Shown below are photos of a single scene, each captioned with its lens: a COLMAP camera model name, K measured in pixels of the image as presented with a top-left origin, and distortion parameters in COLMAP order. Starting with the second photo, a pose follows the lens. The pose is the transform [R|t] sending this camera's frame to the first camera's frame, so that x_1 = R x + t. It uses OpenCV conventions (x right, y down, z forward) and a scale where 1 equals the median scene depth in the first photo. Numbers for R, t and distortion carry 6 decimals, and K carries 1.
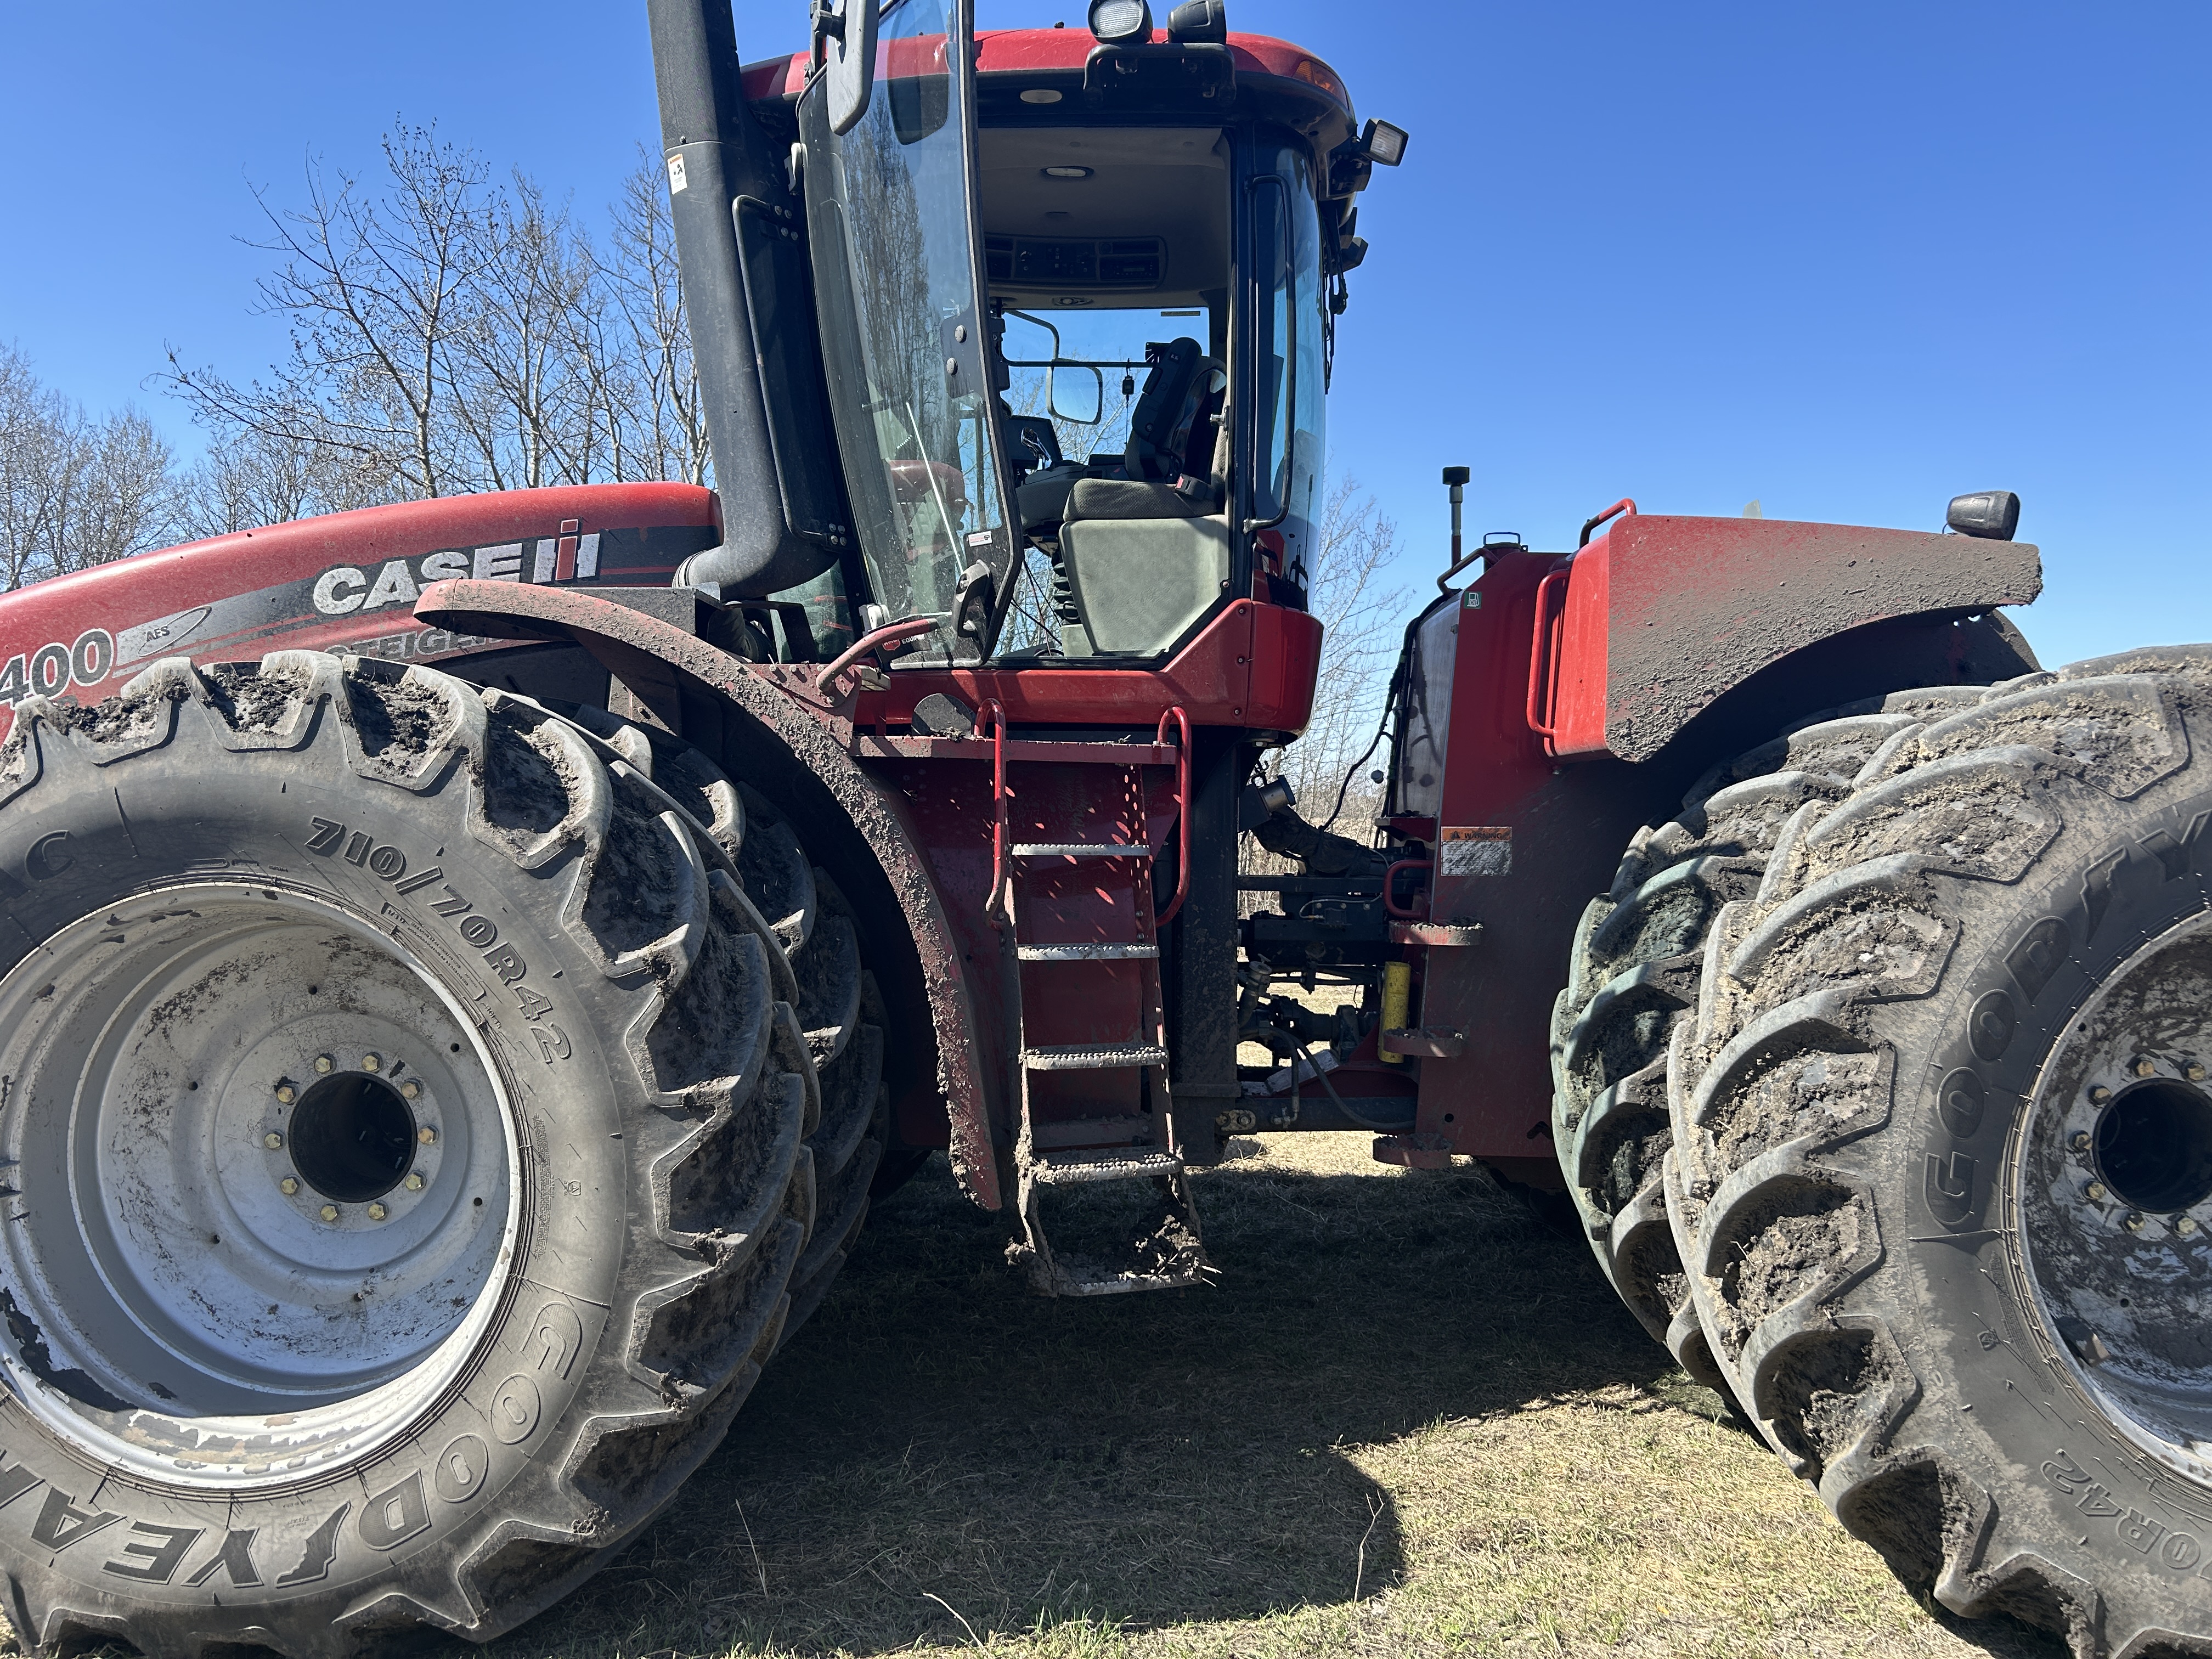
lens RADIAL K [[1663.0, 0, 1106.4], [0, 1663.0, 818.8], [0, 0, 1]] dist [0.051297, -0.071139]
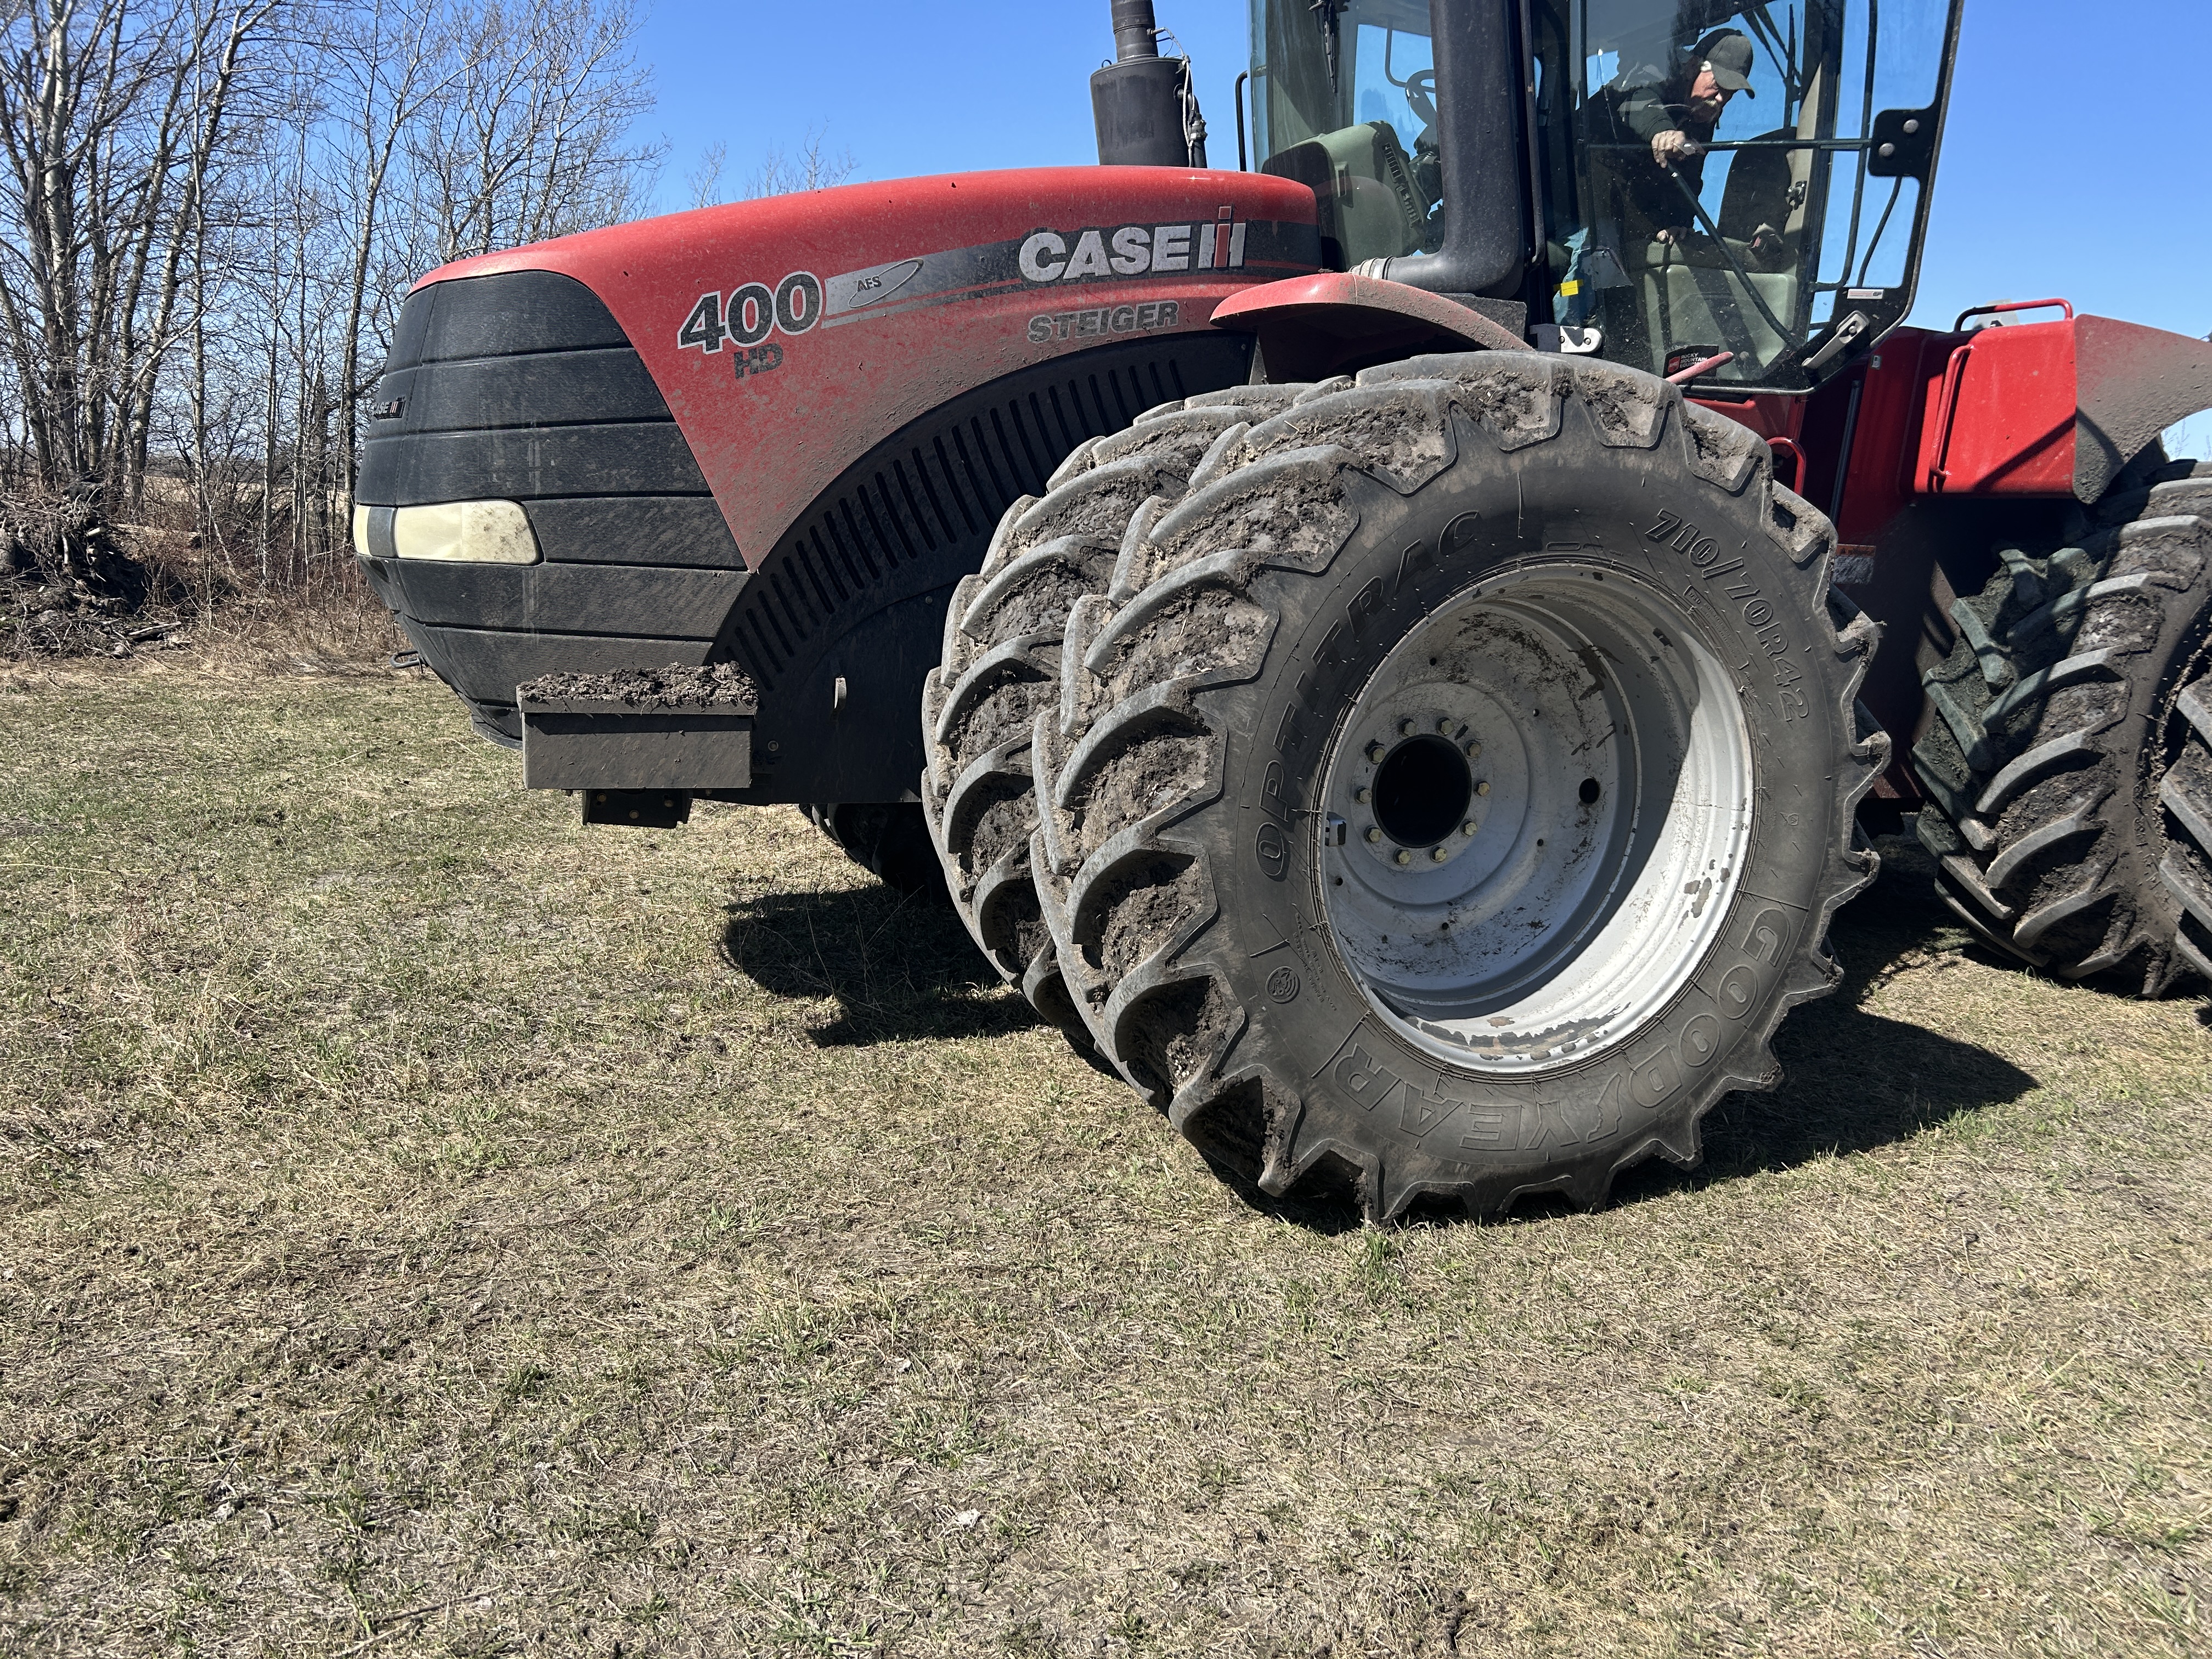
lens RADIAL K [[1663.0, 0, 1106.4], [0, 1663.0, 818.8], [0, 0, 1]] dist [0.051297, -0.071139]
pose [[0.915990, -0.025224, 0.400408, -0.825349], [-0.047259, 0.984290, 0.170117, 0.019475], [-0.398409, -0.174748, 0.900407, 0.047232]]
